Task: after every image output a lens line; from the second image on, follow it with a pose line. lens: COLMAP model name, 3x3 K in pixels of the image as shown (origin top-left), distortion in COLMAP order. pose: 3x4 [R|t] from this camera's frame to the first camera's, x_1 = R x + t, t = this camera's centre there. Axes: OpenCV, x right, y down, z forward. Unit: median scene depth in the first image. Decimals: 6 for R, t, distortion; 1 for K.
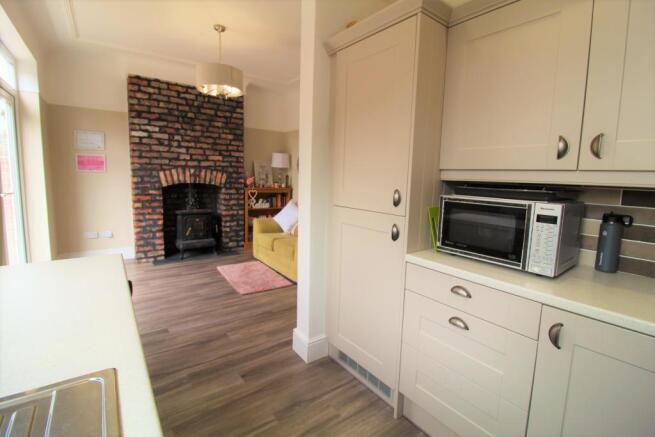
lens RADIAL K [[300.4, 0, 332.3], [0, 300.4, 209.7], [0, 0, 1]] dist [-0.009451, -0.008553]
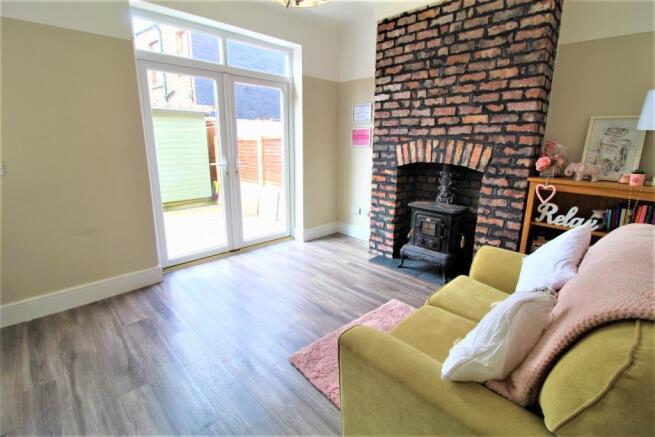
lens RADIAL K [[300.4, 0, 324.2], [0, 300.4, 212.4], [0, 0, 1]] dist [-0.009451, -0.008553]
pose [[0.129978, 0.199908, -0.971155, 0.163061], [-0.112958, 0.976073, 0.185802, -0.082620], [0.985062, 0.085549, 0.149449, 0.721884]]
